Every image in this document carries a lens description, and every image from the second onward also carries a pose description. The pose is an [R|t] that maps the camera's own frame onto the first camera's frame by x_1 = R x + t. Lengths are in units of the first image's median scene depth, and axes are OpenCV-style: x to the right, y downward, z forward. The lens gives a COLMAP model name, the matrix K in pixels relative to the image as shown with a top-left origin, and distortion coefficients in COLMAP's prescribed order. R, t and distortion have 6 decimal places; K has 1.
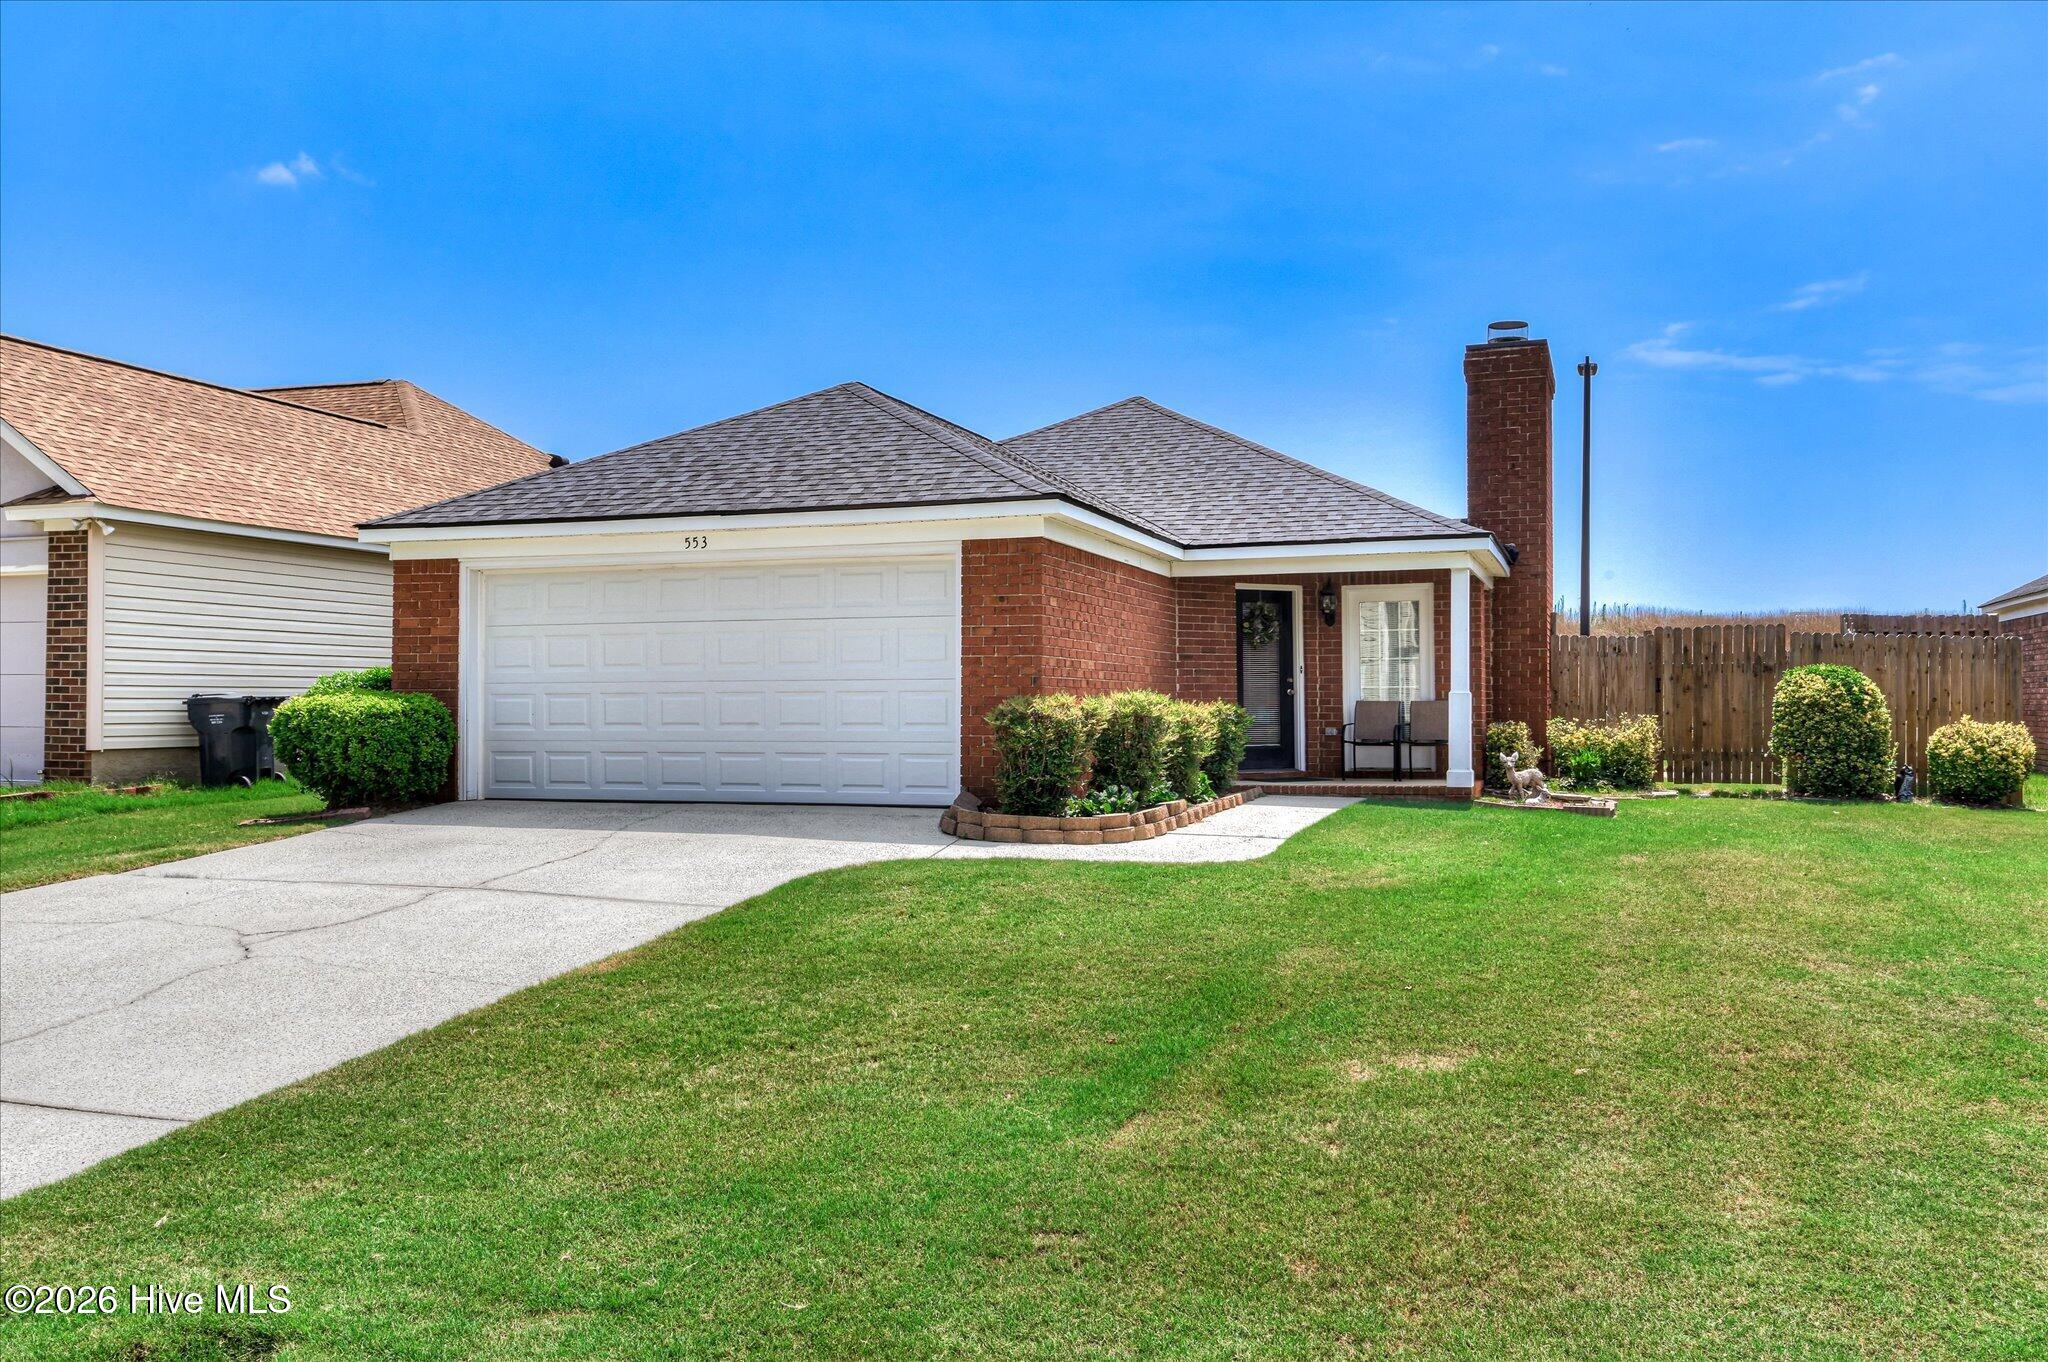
lens RADIAL K [[1672.5, 0, 1024.0], [0, 1672.5, 681.0], [0, 0, 1]] dist [0.001541, -0.116492]
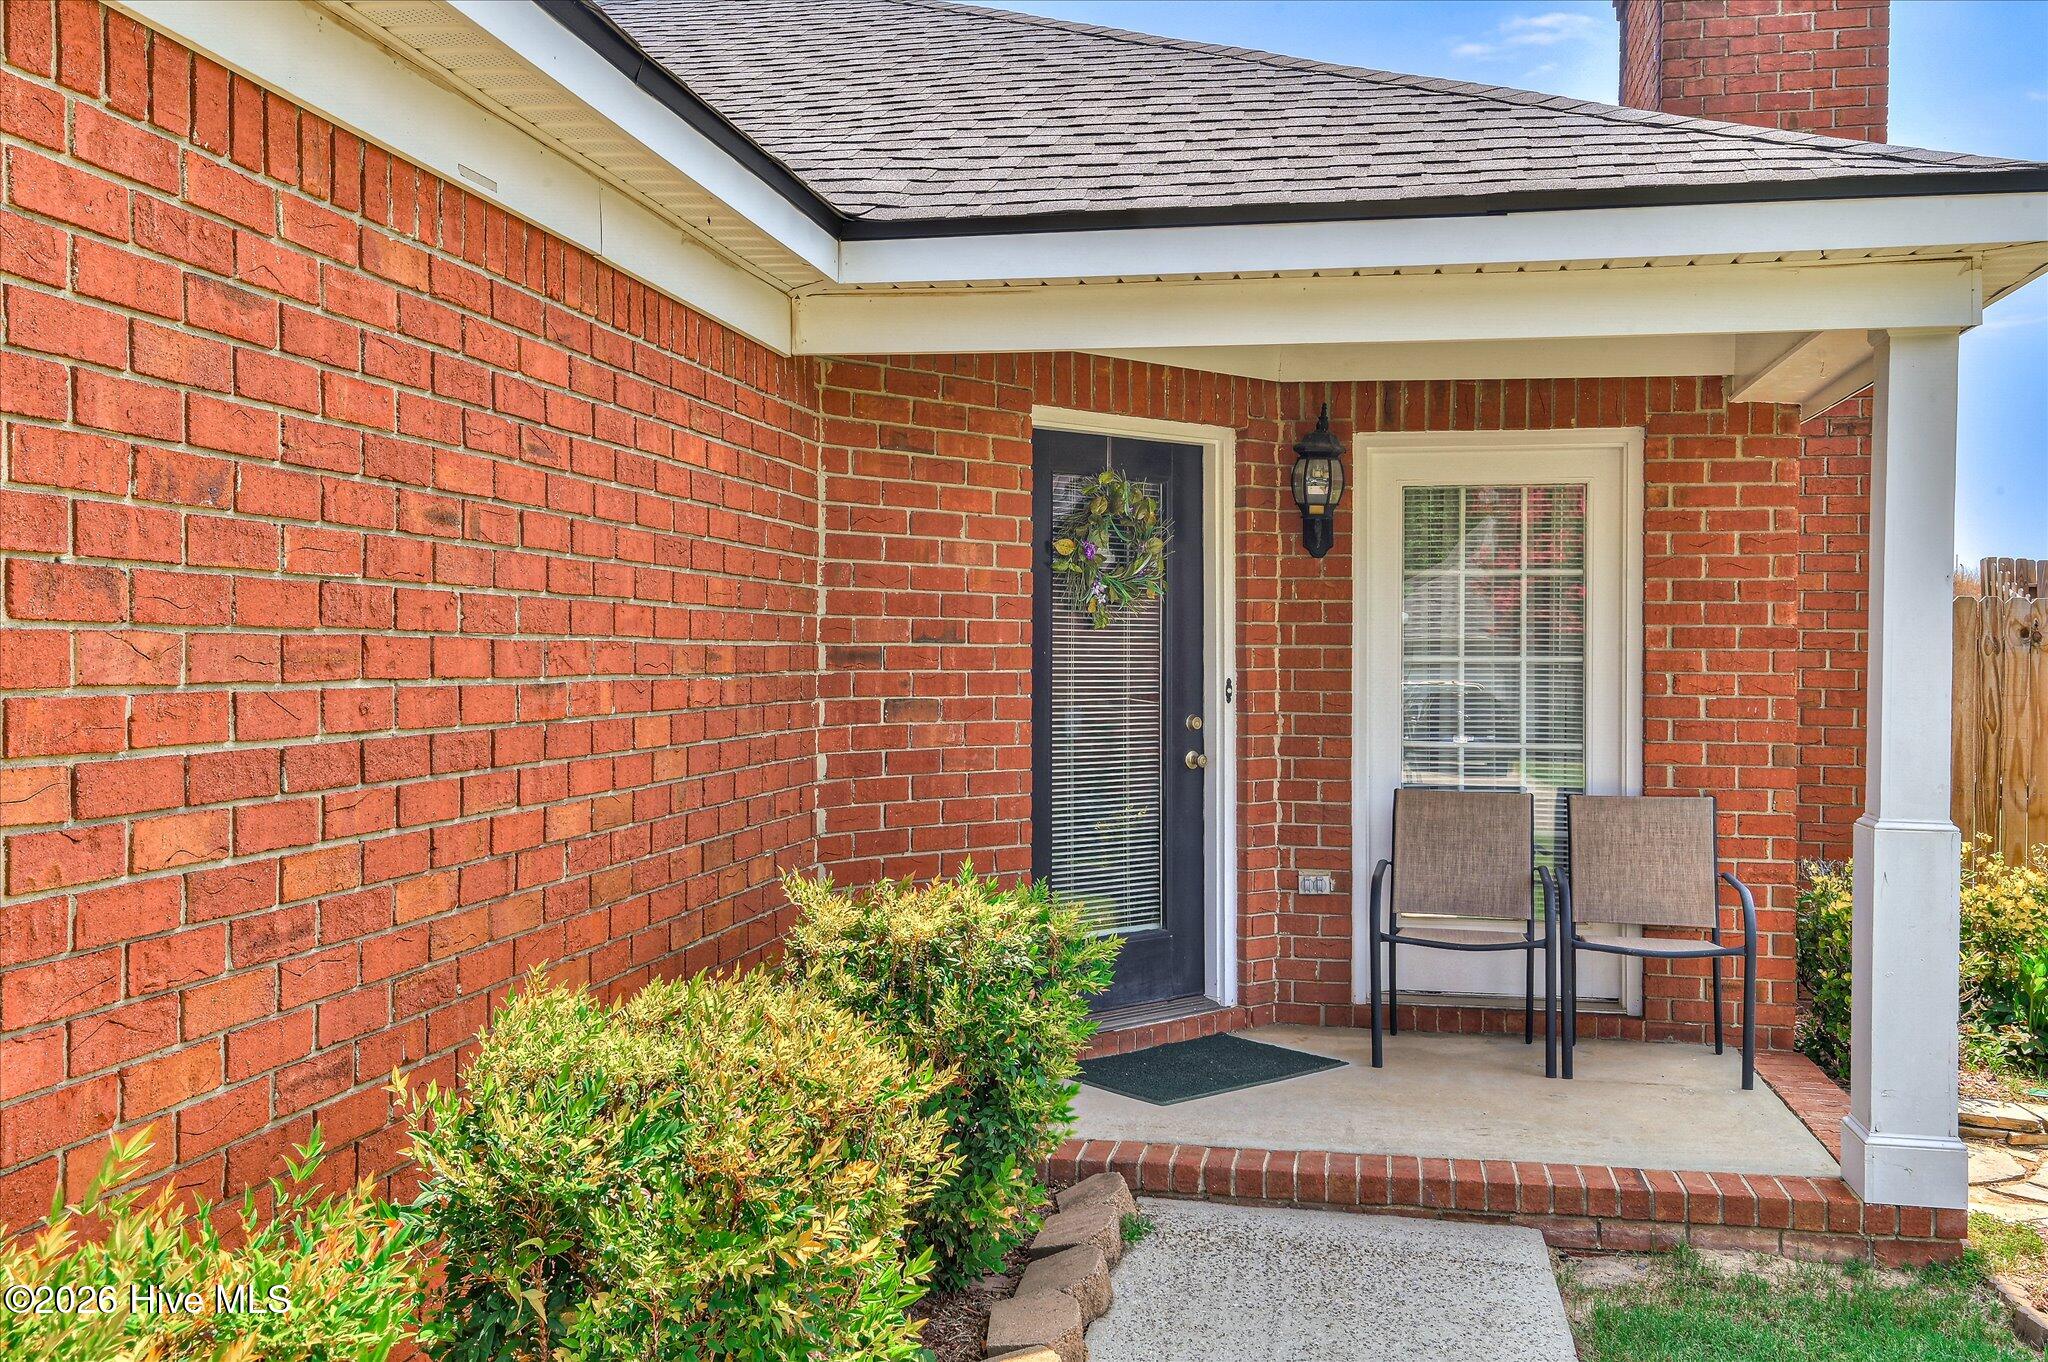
lens RADIAL K [[1672.5, 0, 1024.0], [0, 1672.5, 681.0], [0, 0, 1]] dist [0.001541, -0.116492]
pose [[0.990295, 0.008579, 0.138713, 0.084203], [-0.013773, 0.999238, 0.036524, -0.020286], [-0.138294, -0.038080, 0.989659, 0.703267]]
